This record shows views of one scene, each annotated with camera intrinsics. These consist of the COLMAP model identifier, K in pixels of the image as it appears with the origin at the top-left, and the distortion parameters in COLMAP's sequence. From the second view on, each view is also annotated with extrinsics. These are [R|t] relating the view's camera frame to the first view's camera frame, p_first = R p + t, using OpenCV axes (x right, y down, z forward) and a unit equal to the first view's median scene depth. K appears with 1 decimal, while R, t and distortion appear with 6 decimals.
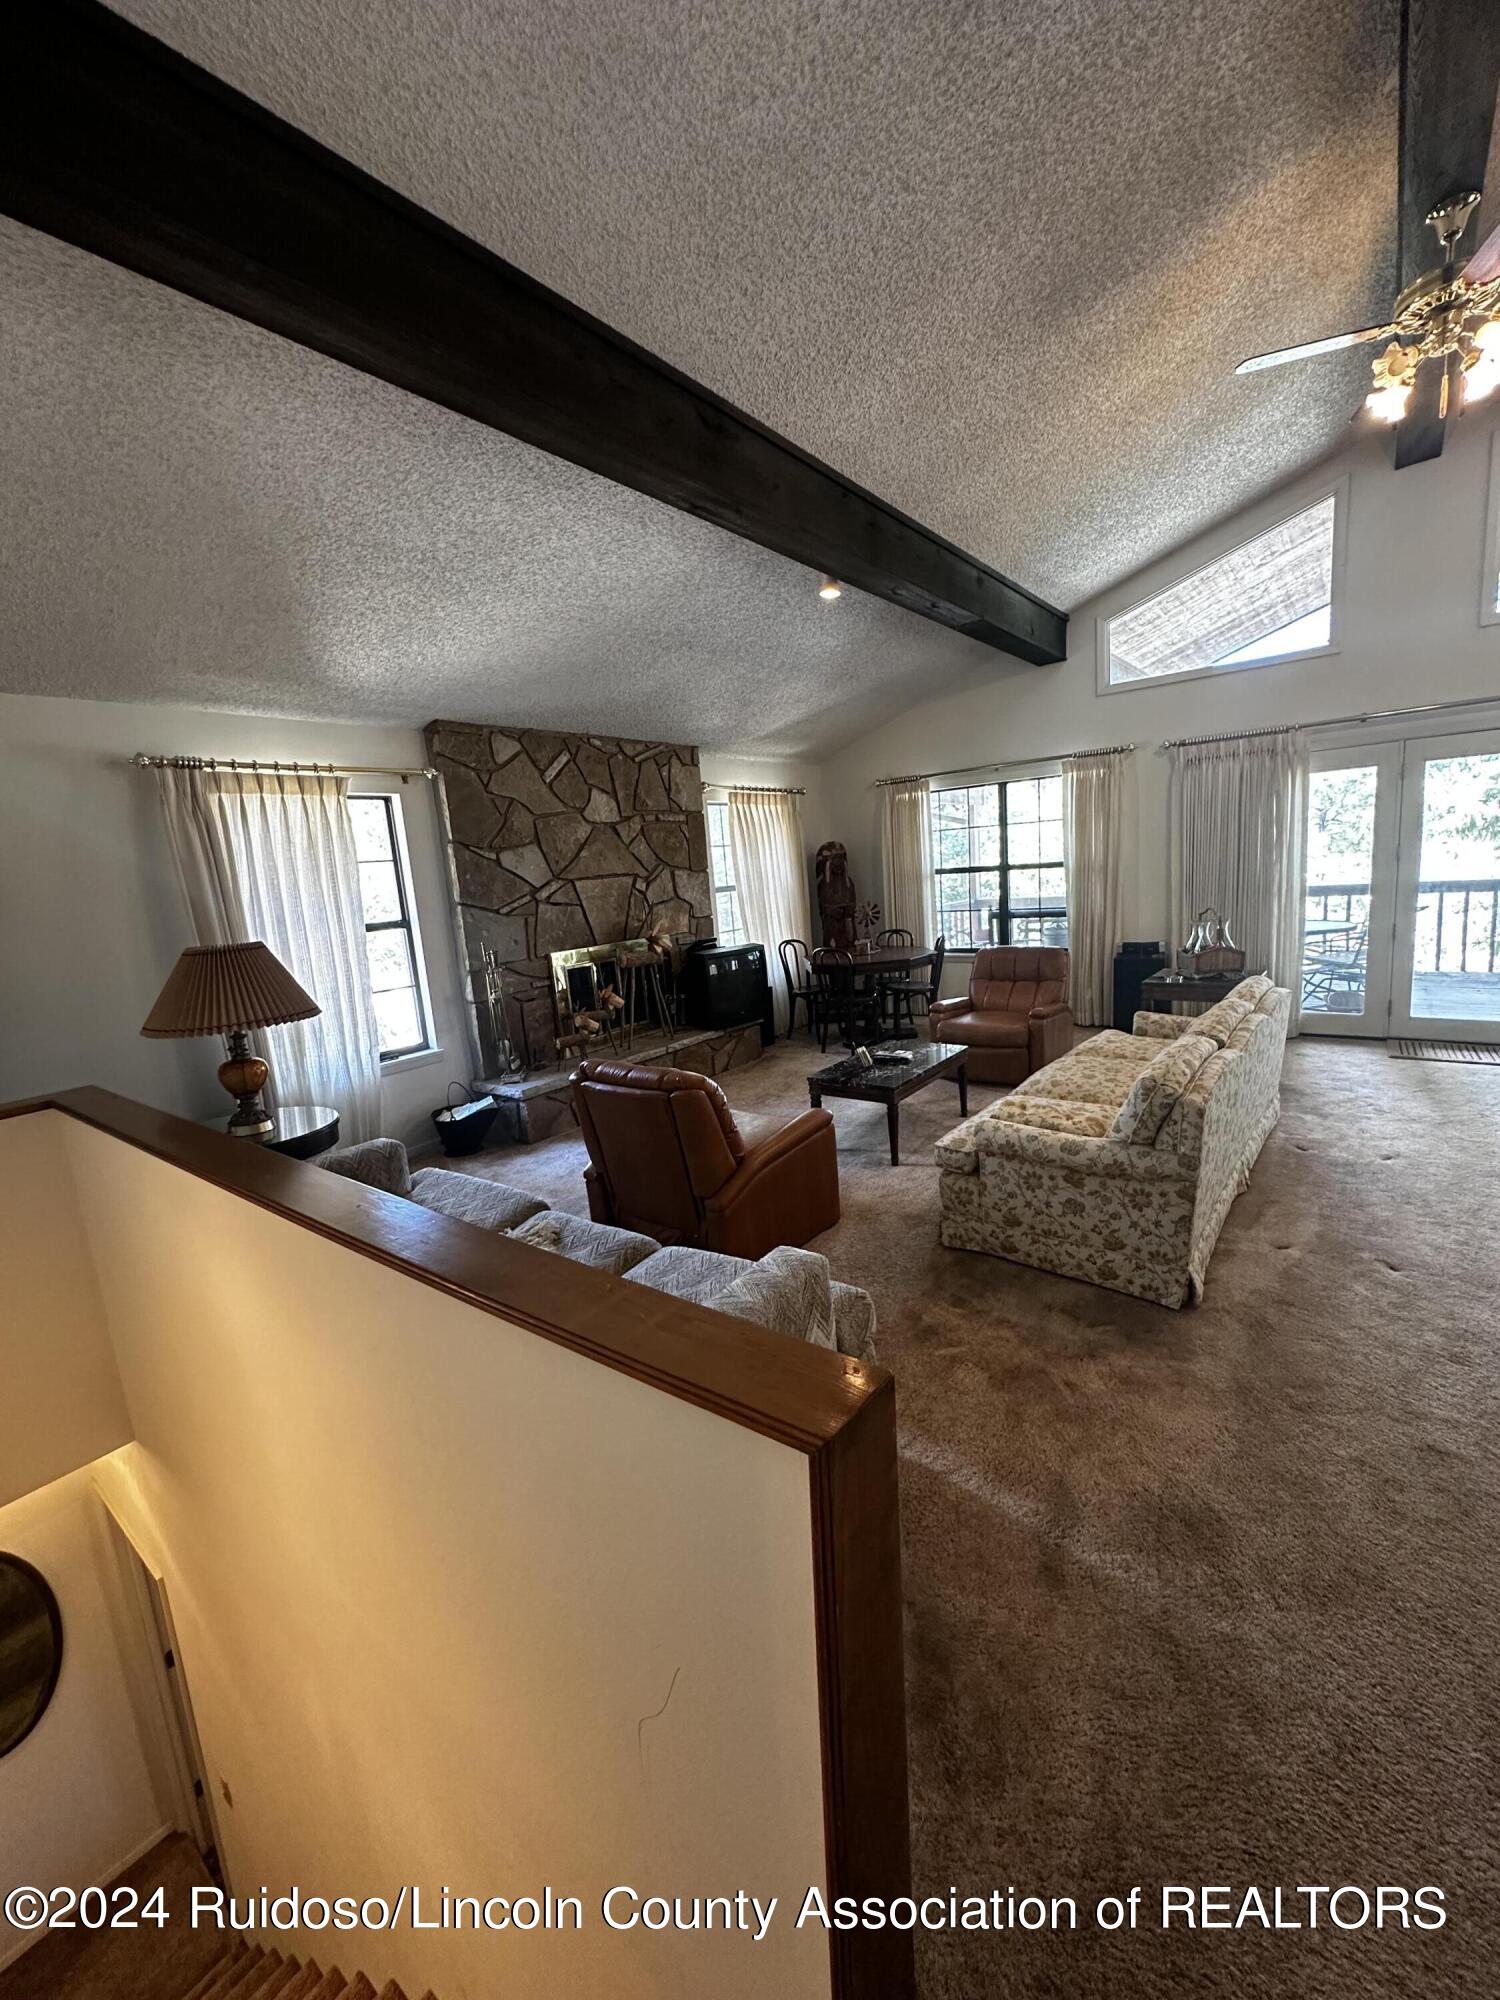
lens RADIAL K [[797.9, 0, 750.3], [0, 797.9, 1003.2], [0, 0, 1]] dist [-0.003362, 0.000360]
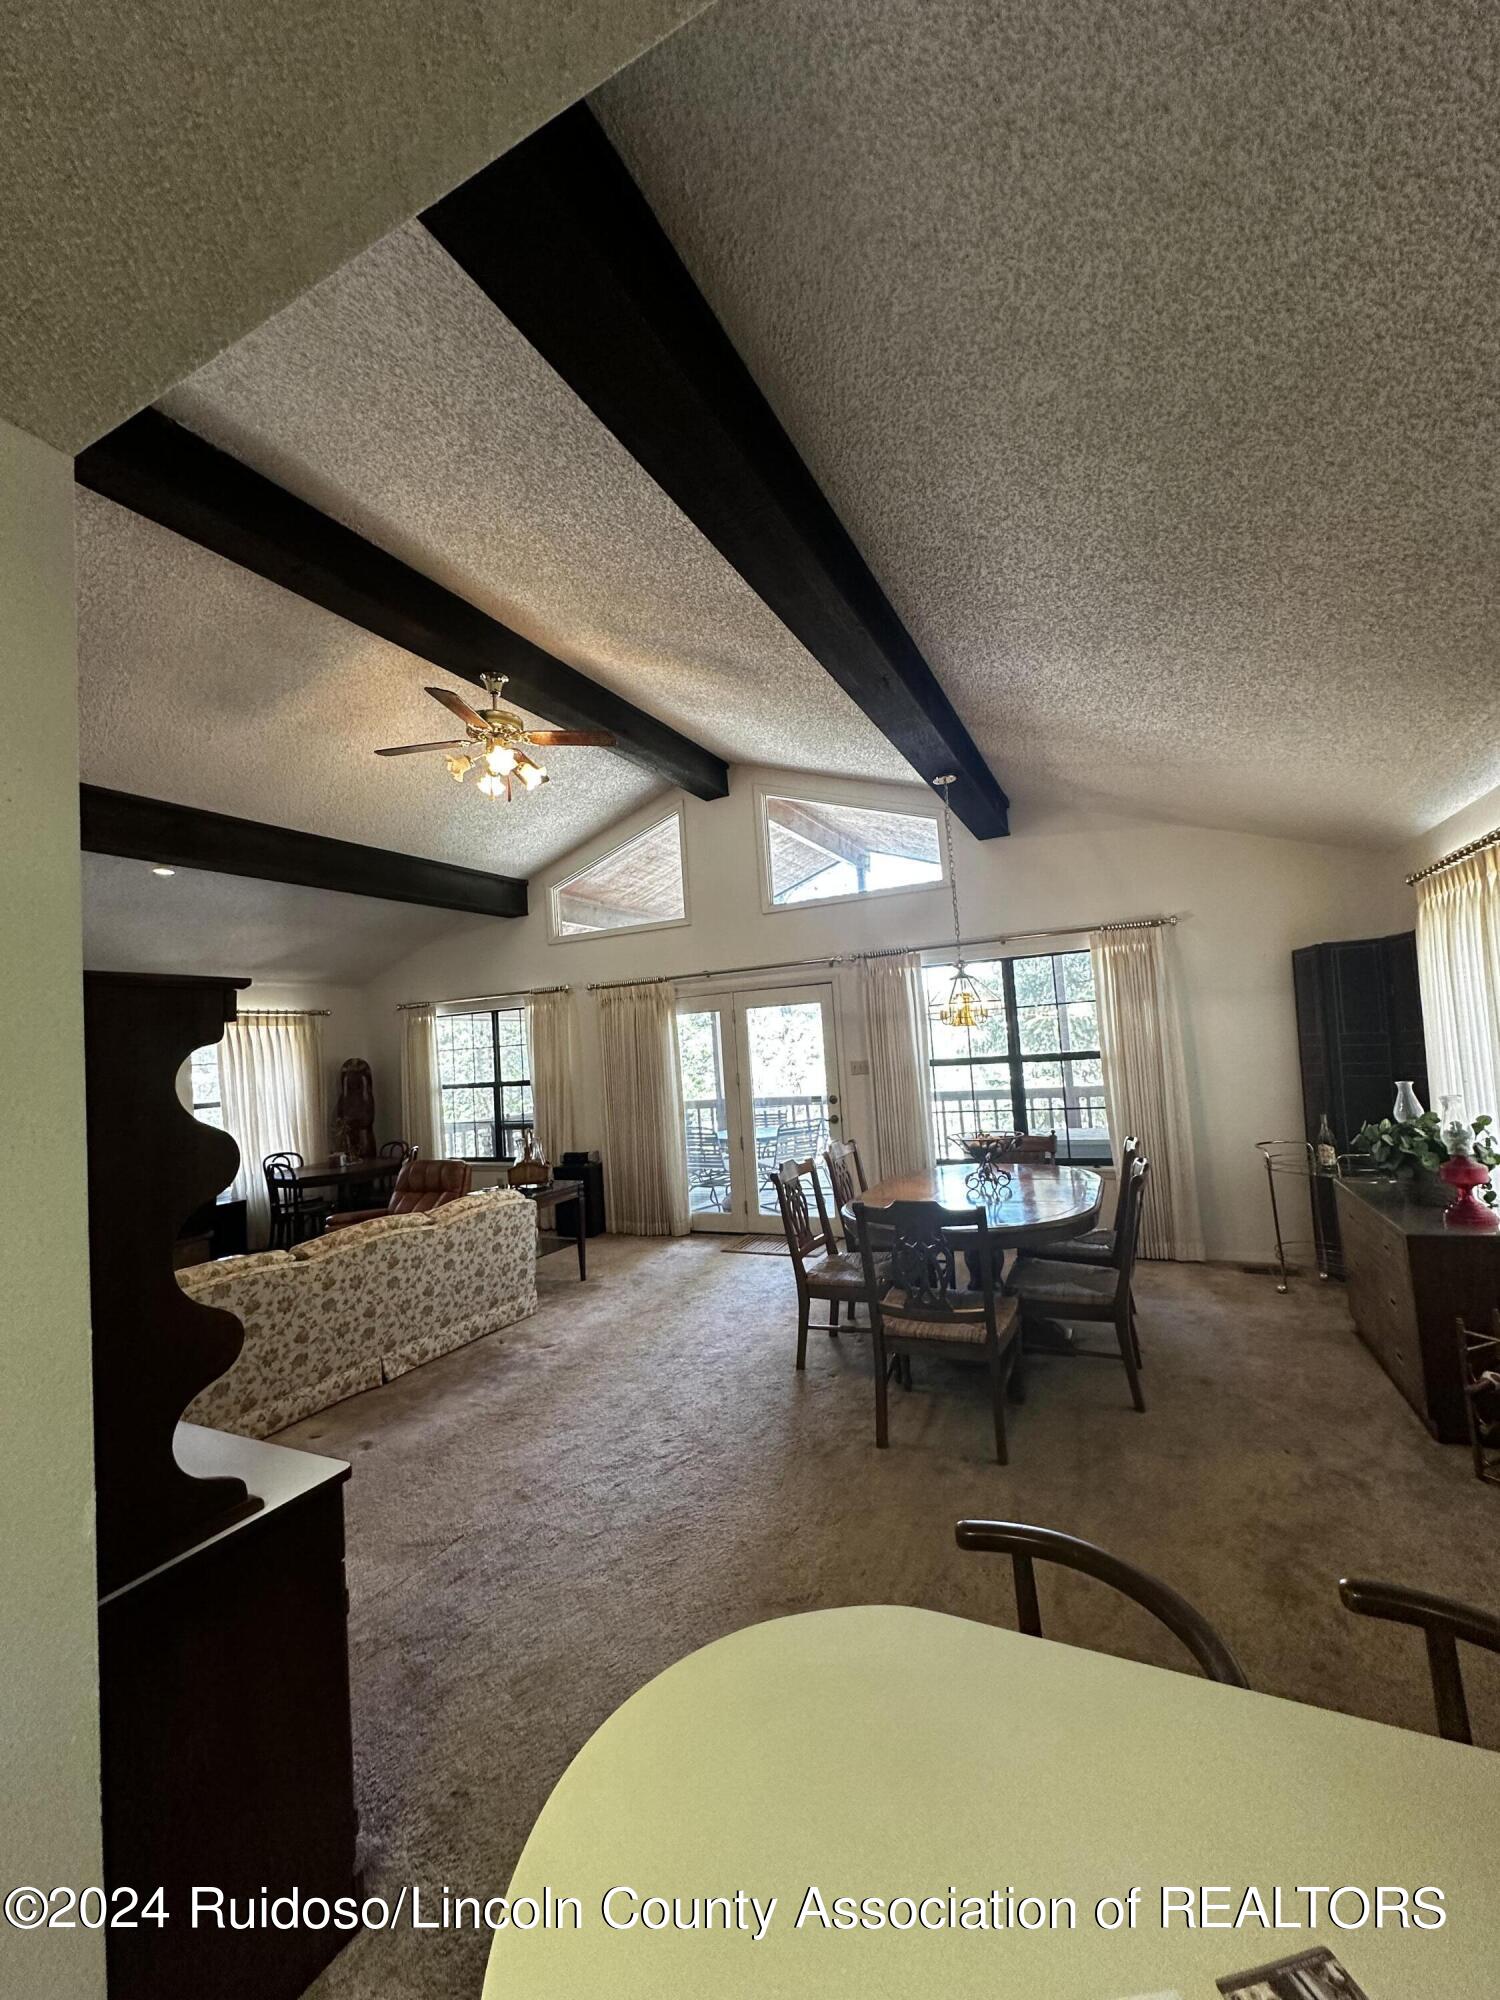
lens RADIAL K [[797.9, 0, 748.8], [0, 797.9, 995.3], [0, 0, 1]] dist [-0.003362, 0.000360]
pose [[0.979325, 0.023024, 0.200978, 0.615271], [0.026836, 0.969935, -0.241881, -0.014625], [-0.200505, 0.242274, 0.949264, -0.234242]]
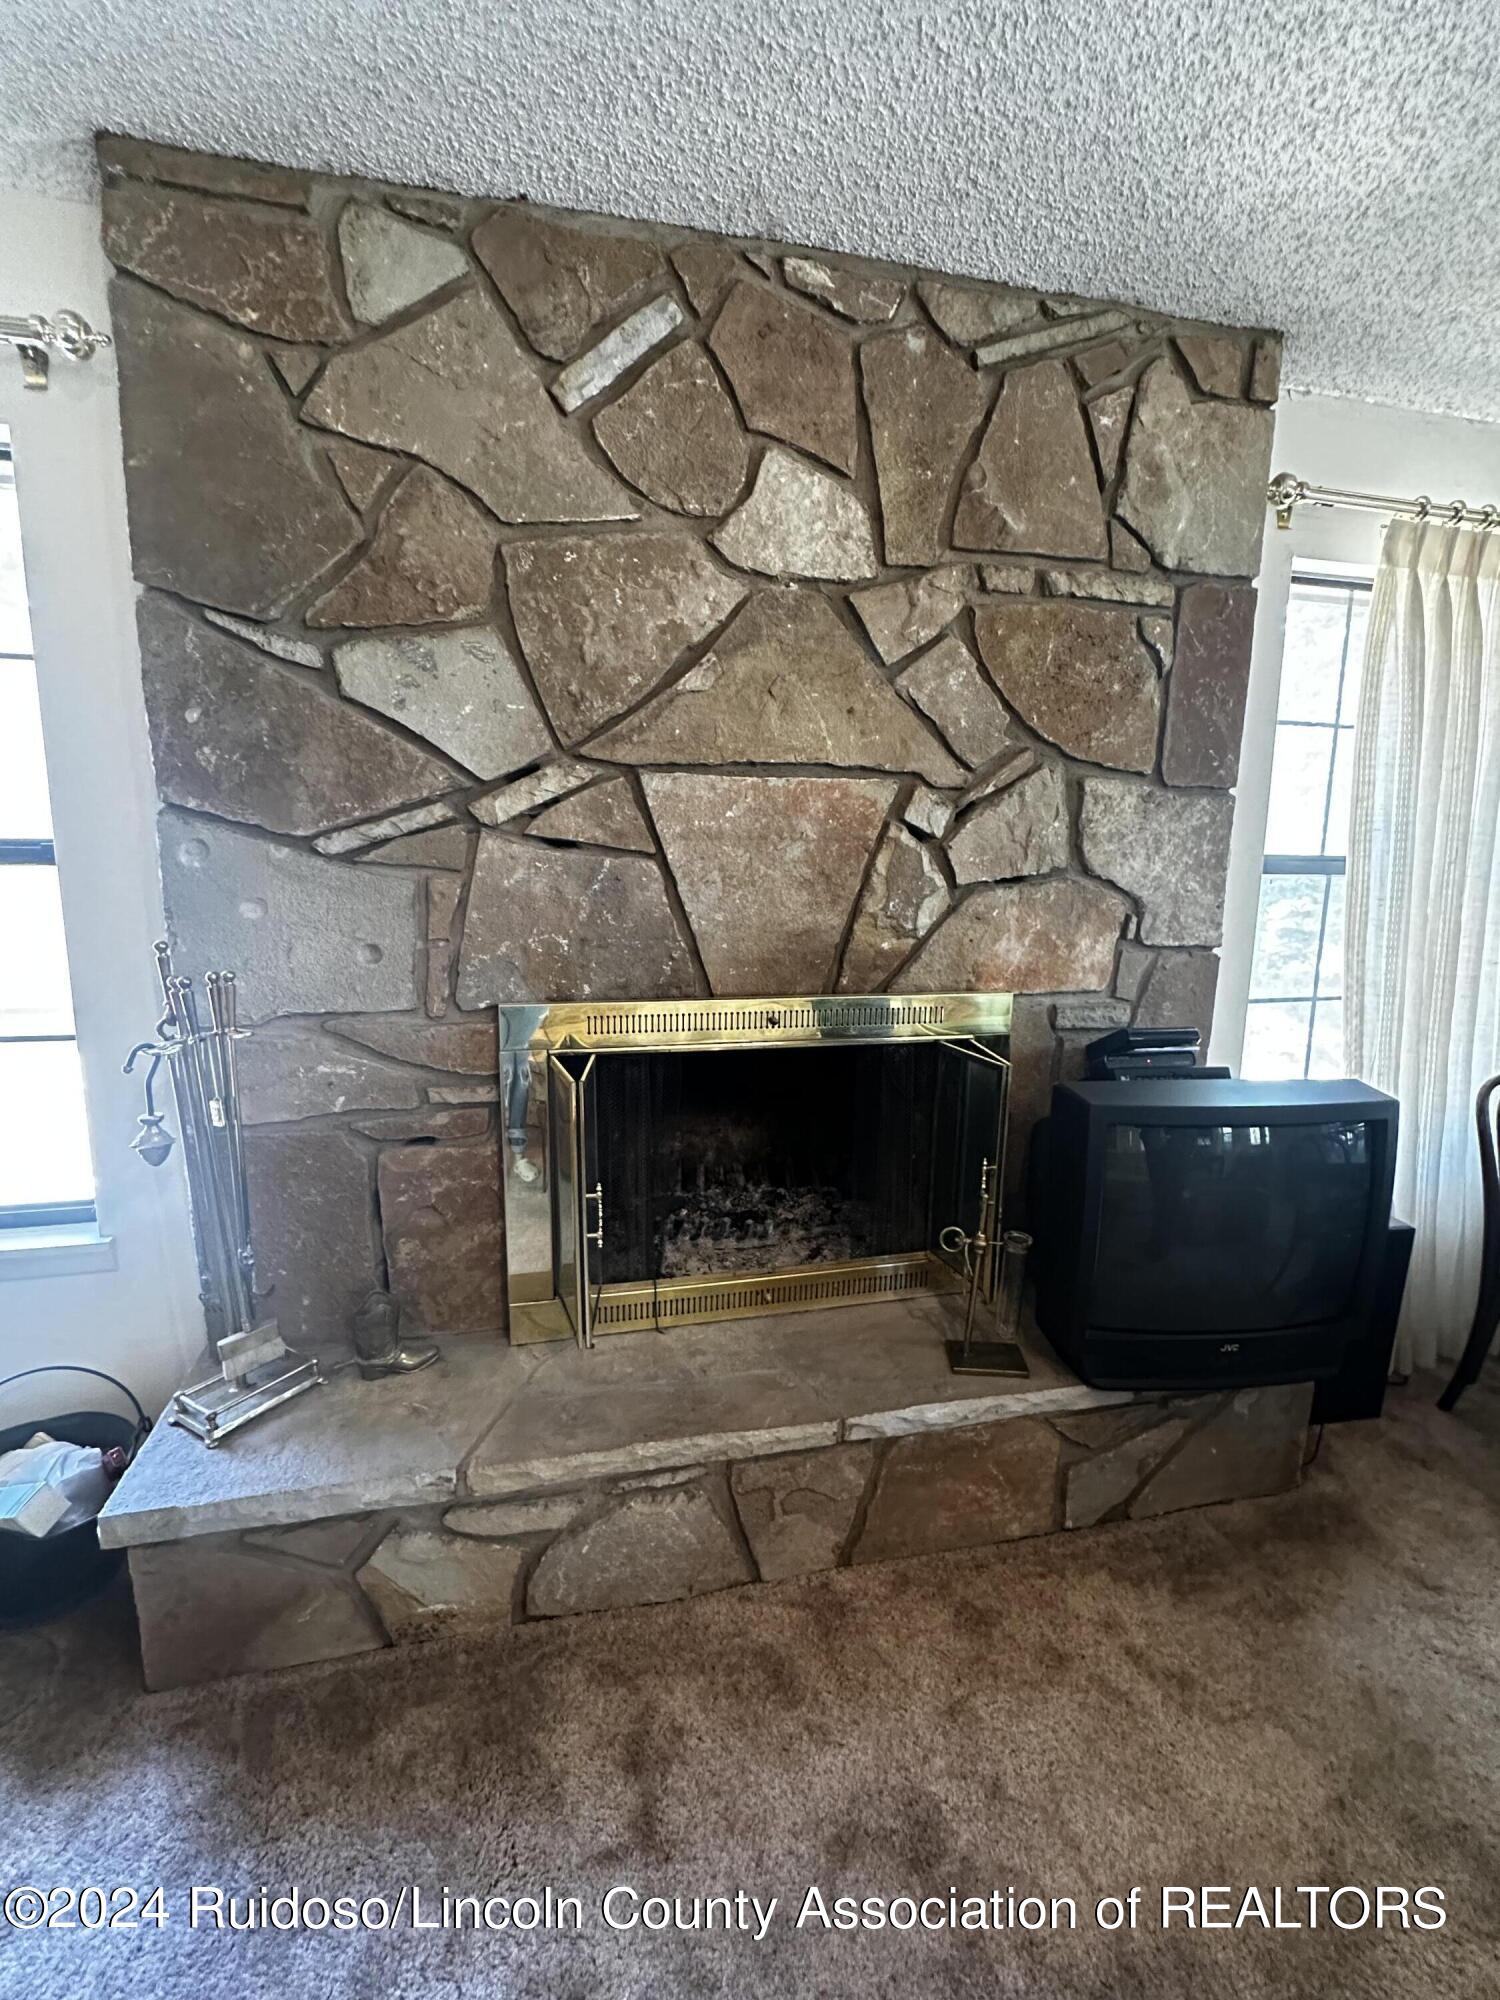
lens RADIAL K [[892.8, 0, 747.1], [0, 892.8, 994.9], [0, 0, 1]] dist [-0.007256, 0.000812]
pose [[0.776379, 0.193884, -0.599704, 0.023076], [-0.179122, 0.980149, 0.084990, -0.116591], [0.604278, 0.041436, 0.795696, 0.828781]]
